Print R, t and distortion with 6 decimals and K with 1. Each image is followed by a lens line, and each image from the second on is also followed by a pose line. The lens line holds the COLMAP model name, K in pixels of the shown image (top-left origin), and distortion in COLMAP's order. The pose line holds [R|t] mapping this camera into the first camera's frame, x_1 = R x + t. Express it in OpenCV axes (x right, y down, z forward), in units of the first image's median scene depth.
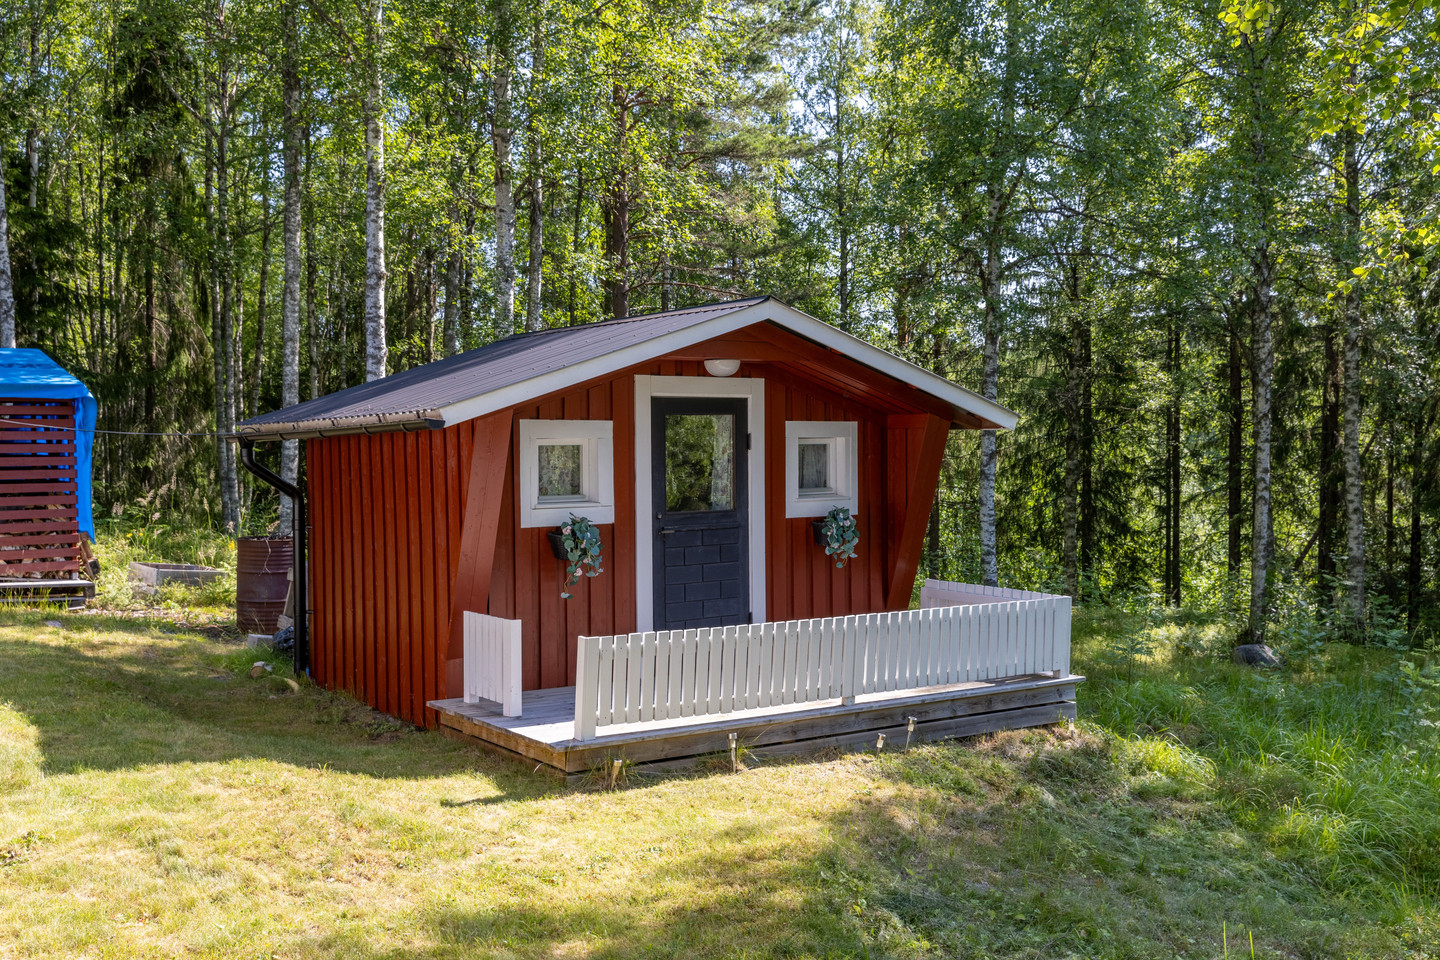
lens RADIAL K [[1438.3, 0, 728.0], [0, 1438.3, 485.8], [0, 0, 1]] dist [0.027529, 0.000000]
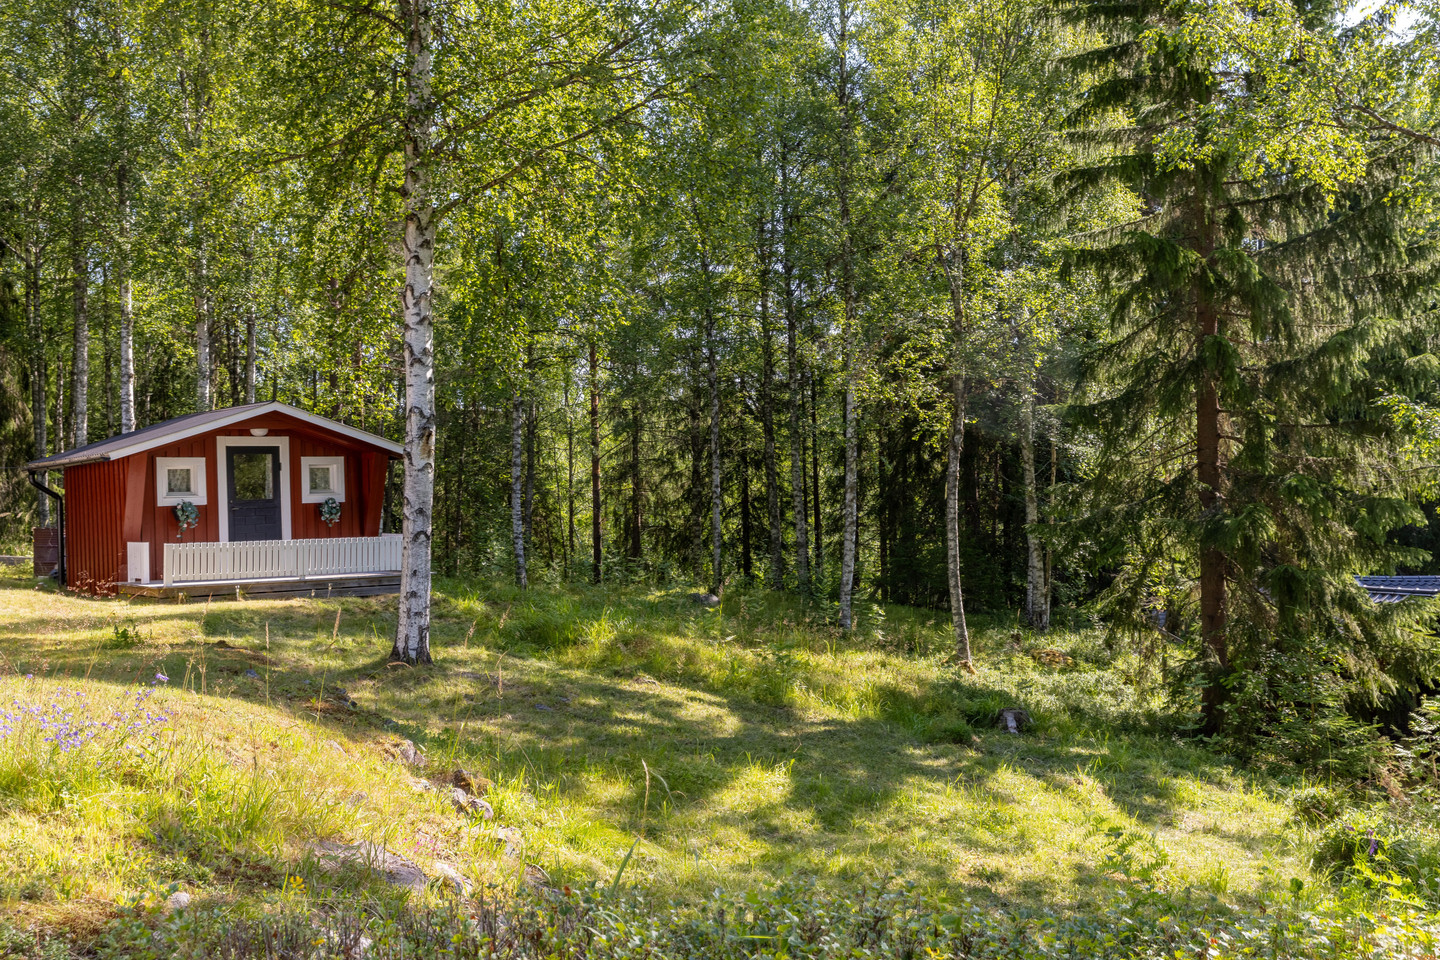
lens RADIAL K [[1438.3, 0, 721.8], [0, 1438.3, 480.6], [0, 0, 1]] dist [0.027529, 0.000000]
pose [[0.995799, -0.019371, 0.089491, 0.459669], [0.022672, 0.999094, -0.036020, 0.078806], [-0.088712, 0.037898, 0.995336, -1.136415]]
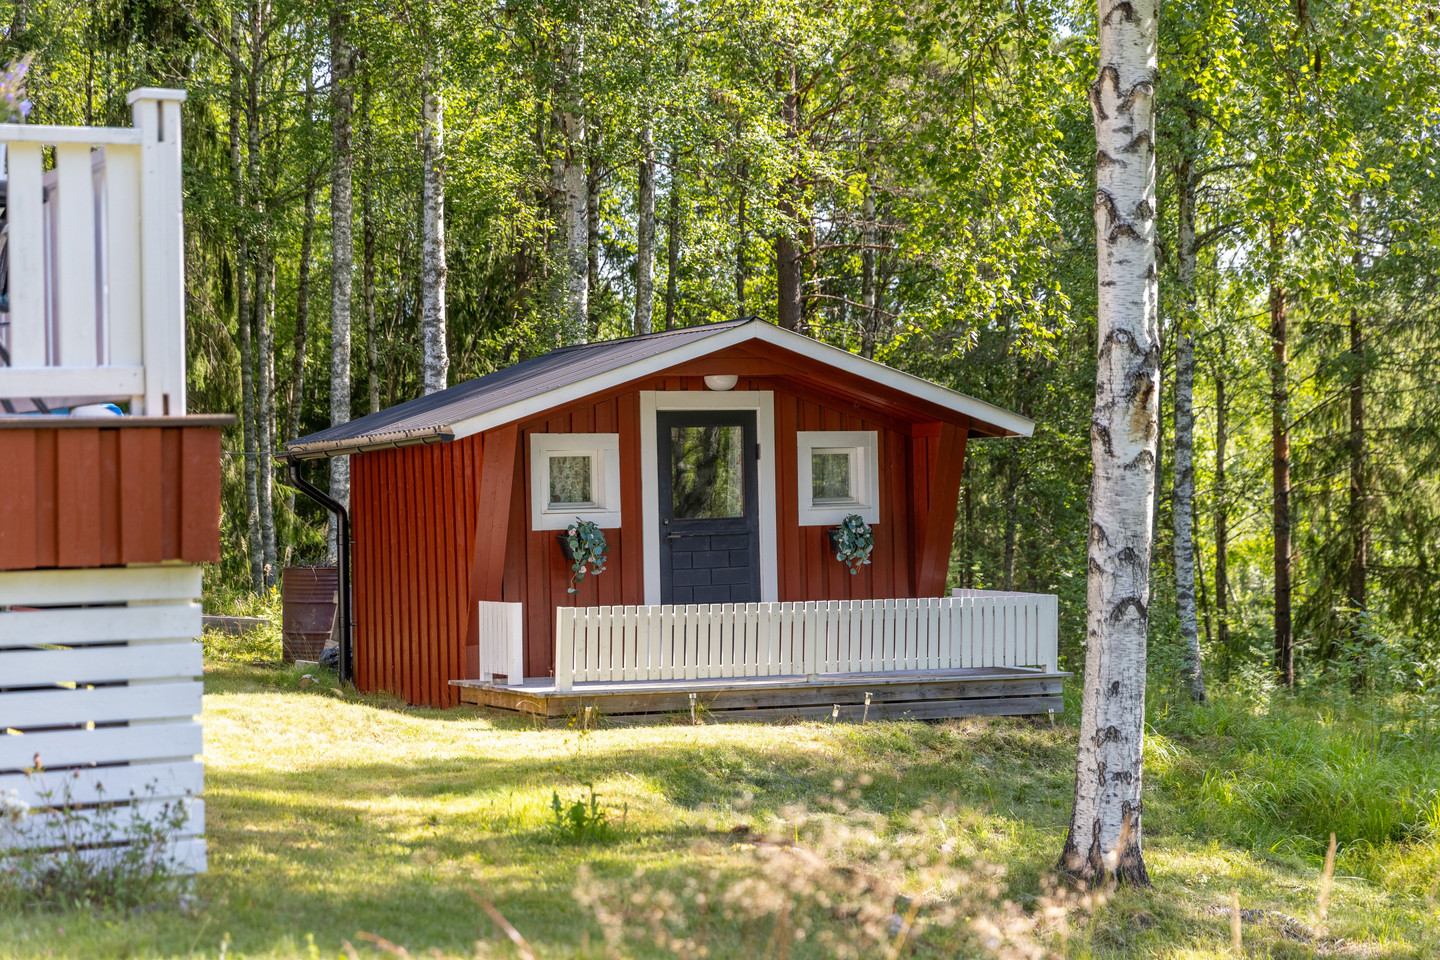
lens RADIAL K [[2822.0, 0, 714.9], [0, 2822.0, 479.0], [0, 0, 1]] dist [0.058863, 0.000000]
pose [[0.986066, -0.014819, -0.165694, 0.315807], [0.009032, 0.999324, -0.035624, 0.060336], [0.166110, 0.033632, 0.985534, -0.998437]]
